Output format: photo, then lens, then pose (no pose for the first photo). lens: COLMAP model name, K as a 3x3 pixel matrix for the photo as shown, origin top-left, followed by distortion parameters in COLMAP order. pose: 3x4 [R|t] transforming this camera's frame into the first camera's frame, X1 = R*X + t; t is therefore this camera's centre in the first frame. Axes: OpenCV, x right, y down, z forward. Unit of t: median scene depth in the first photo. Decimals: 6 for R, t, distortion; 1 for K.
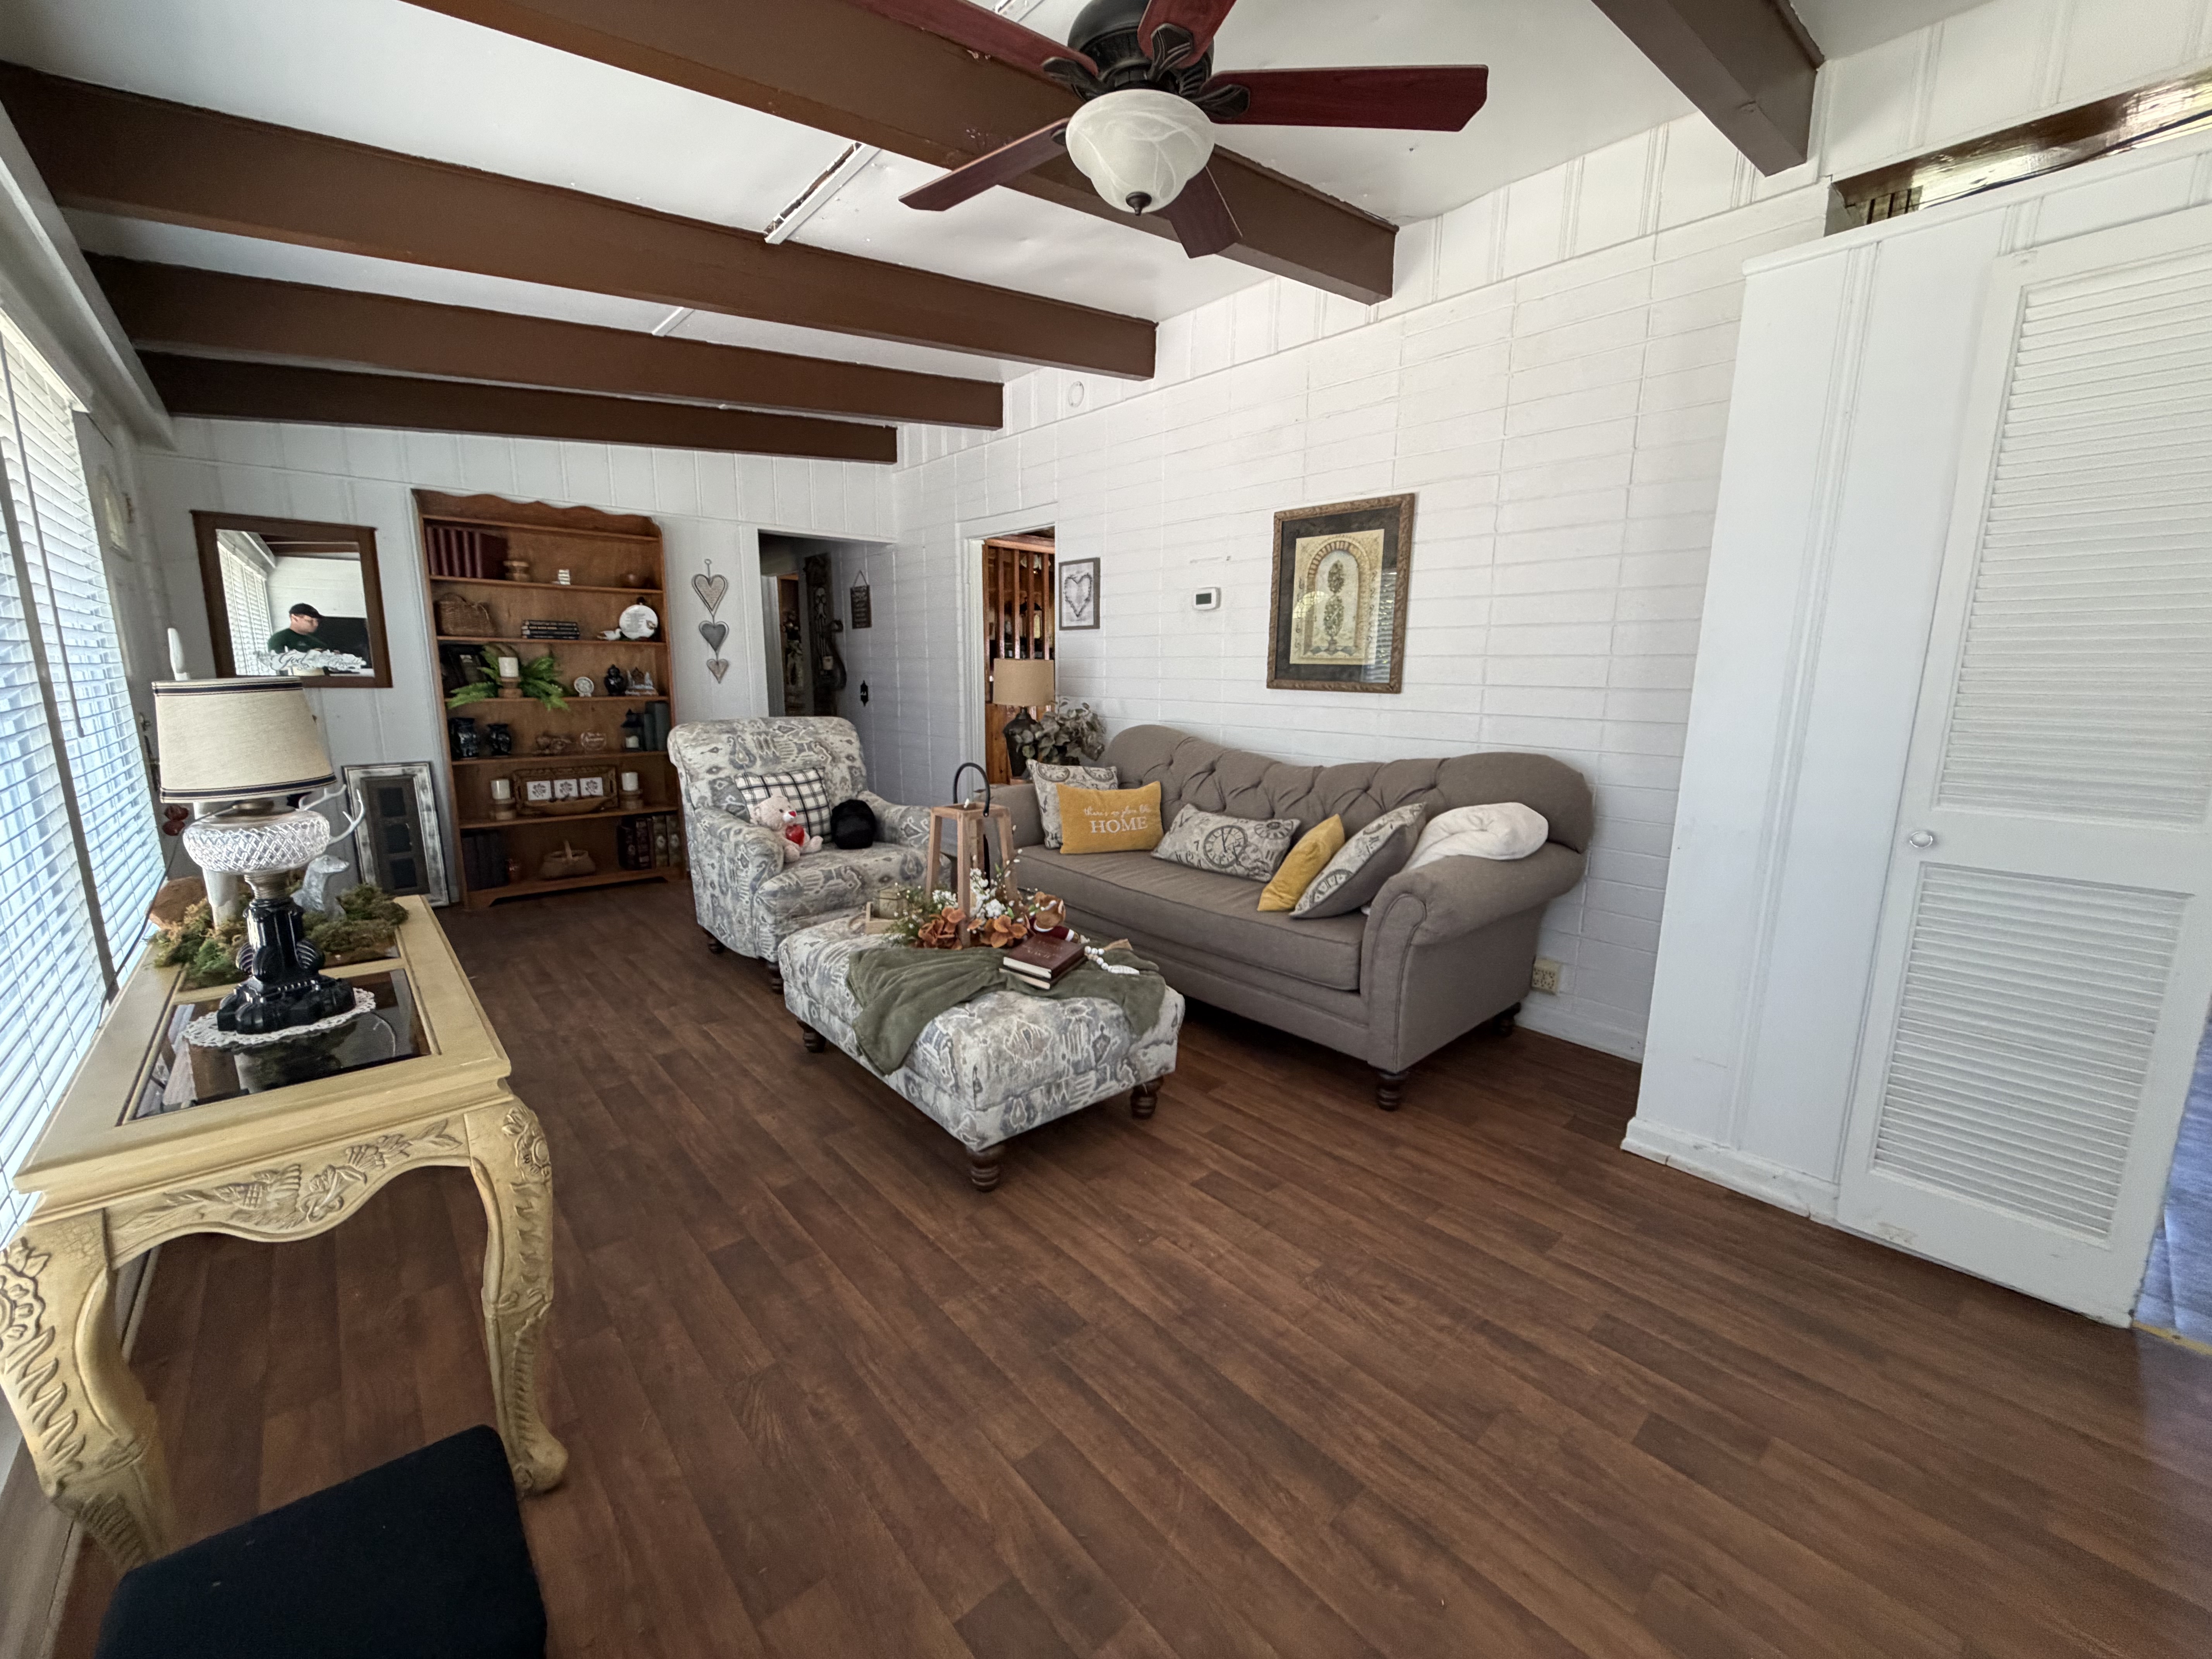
lens RADIAL K [[877.3, 0, 1106.0], [0, 877.3, 829.5], [0, 0, 1]] dist [0.000199, -0.000203]
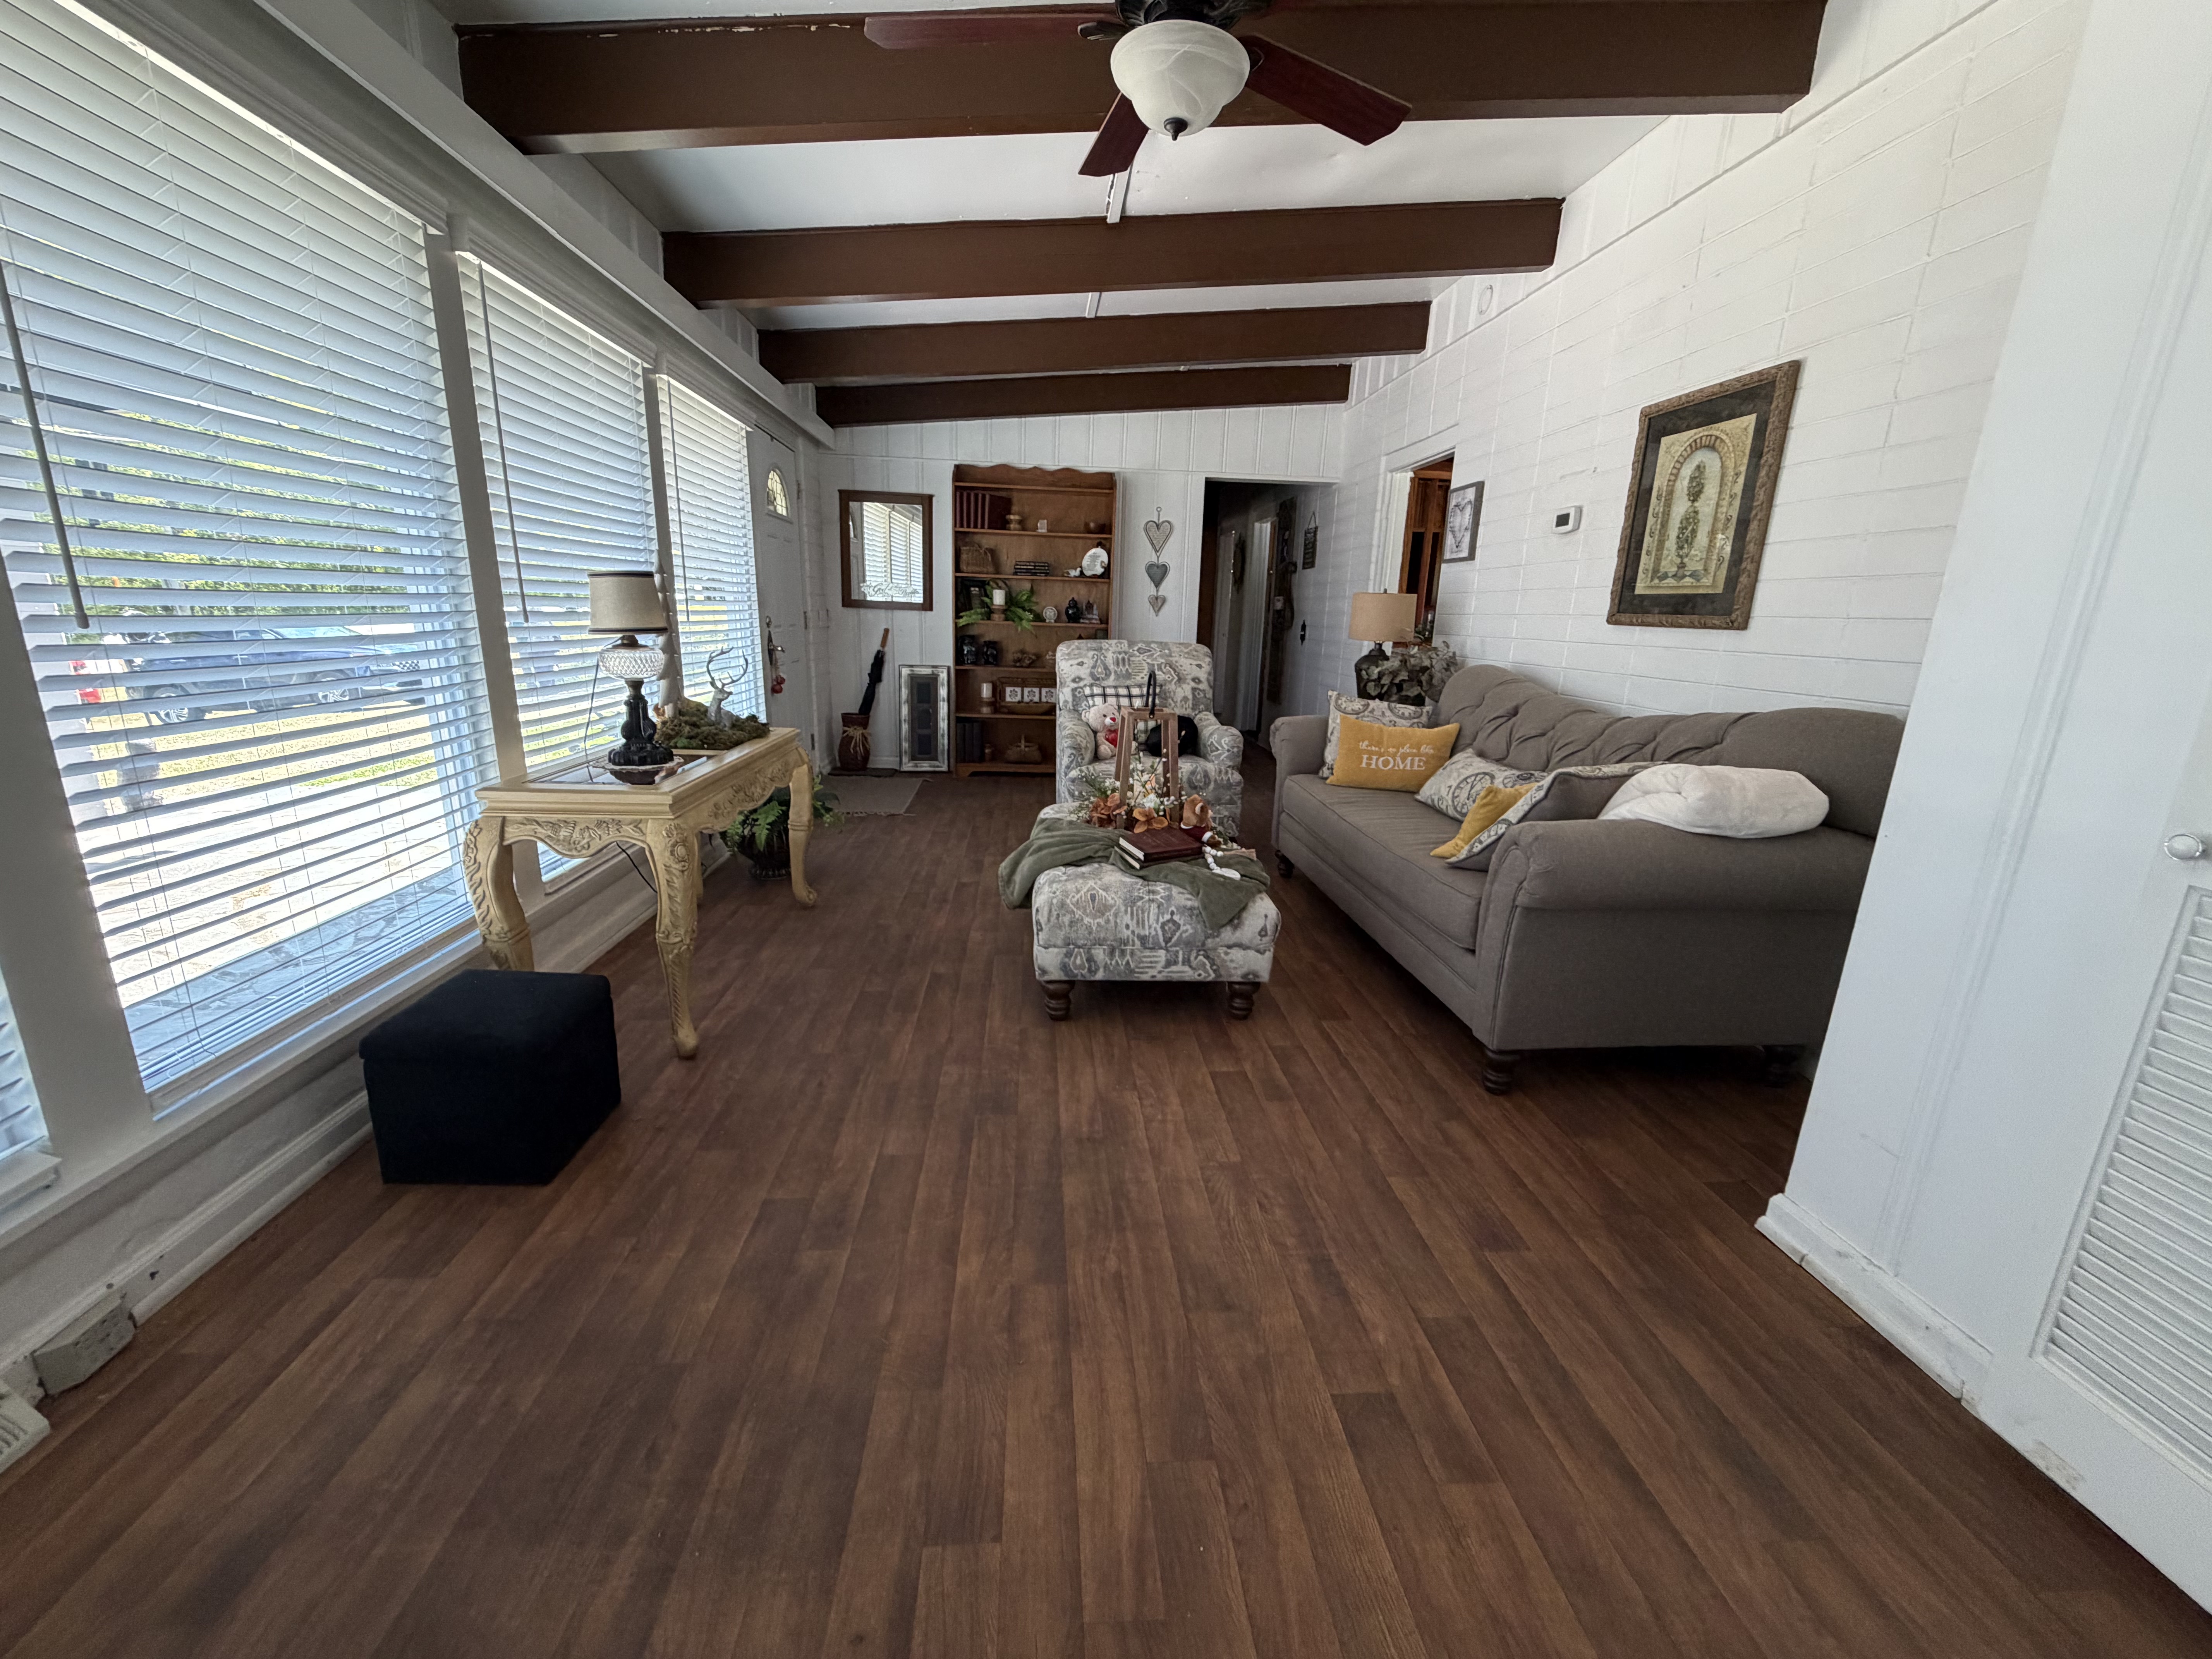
lens RADIAL K [[877.3, 0, 1106.0], [0, 877.3, 829.5], [0, 0, 1]] dist [0.000199, -0.000203]
pose [[0.796367, 0.161618, -0.582820, 0.339768], [-0.132886, 0.986845, 0.092079, 0.020527], [0.590034, 0.004120, 0.807368, 0.040317]]
